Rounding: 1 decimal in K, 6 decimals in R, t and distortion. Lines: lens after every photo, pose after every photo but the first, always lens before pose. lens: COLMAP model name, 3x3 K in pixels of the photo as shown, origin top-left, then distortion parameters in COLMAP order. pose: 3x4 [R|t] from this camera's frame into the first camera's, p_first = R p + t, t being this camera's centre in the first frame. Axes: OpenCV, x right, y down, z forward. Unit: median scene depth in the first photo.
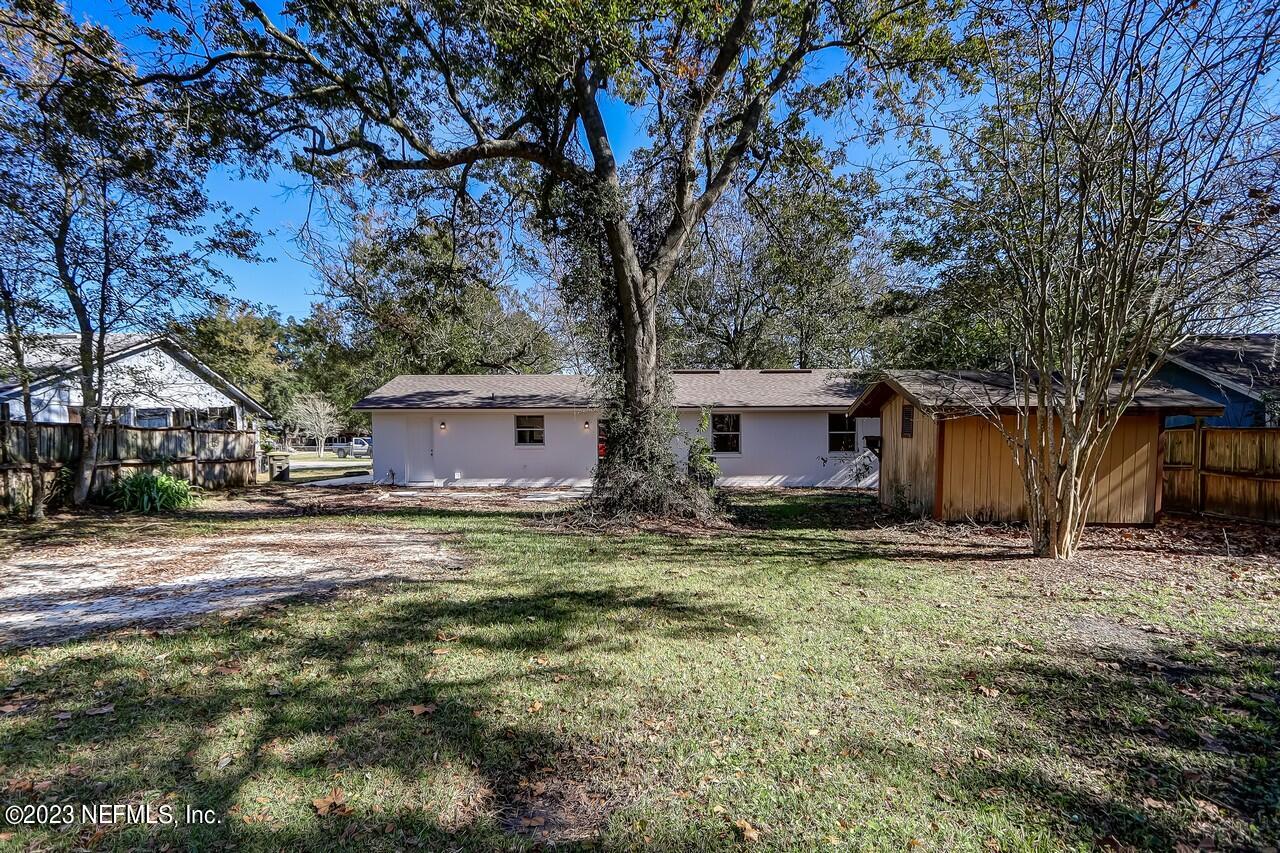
lens RADIAL K [[584.5, 0, 634.7], [0, 584.5, 429.5], [0, 0, 1]] dist [0.003203, 0.000706]
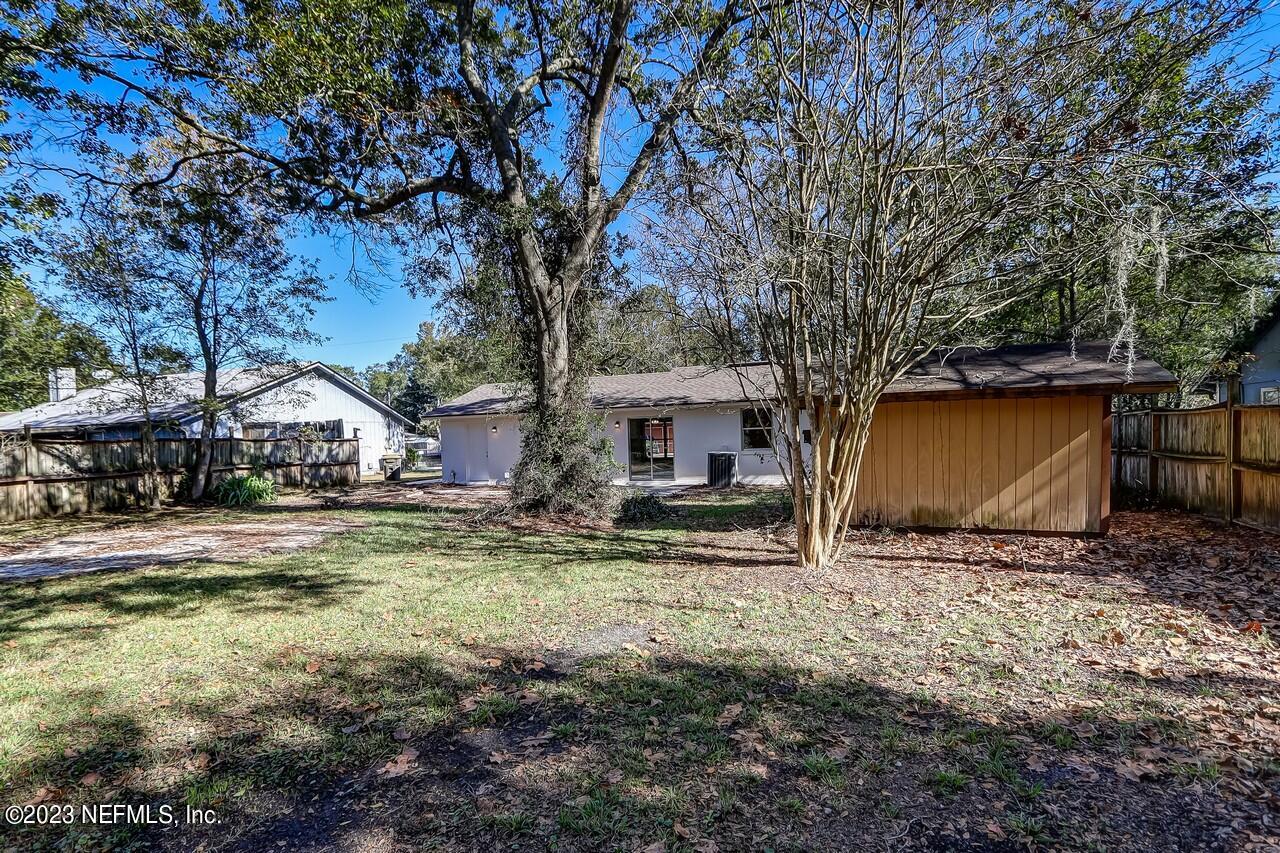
lens RADIAL K [[576.7, 0, 562.5], [0, 576.7, 431.9], [0, 0, 1]] dist [0.000109, 0.000141]
pose [[0.946098, -0.031074, -0.322386, 0.339168], [0.033338, 0.999443, 0.001502, 0.000170], [0.322160, -0.012169, 0.946607, 0.027346]]
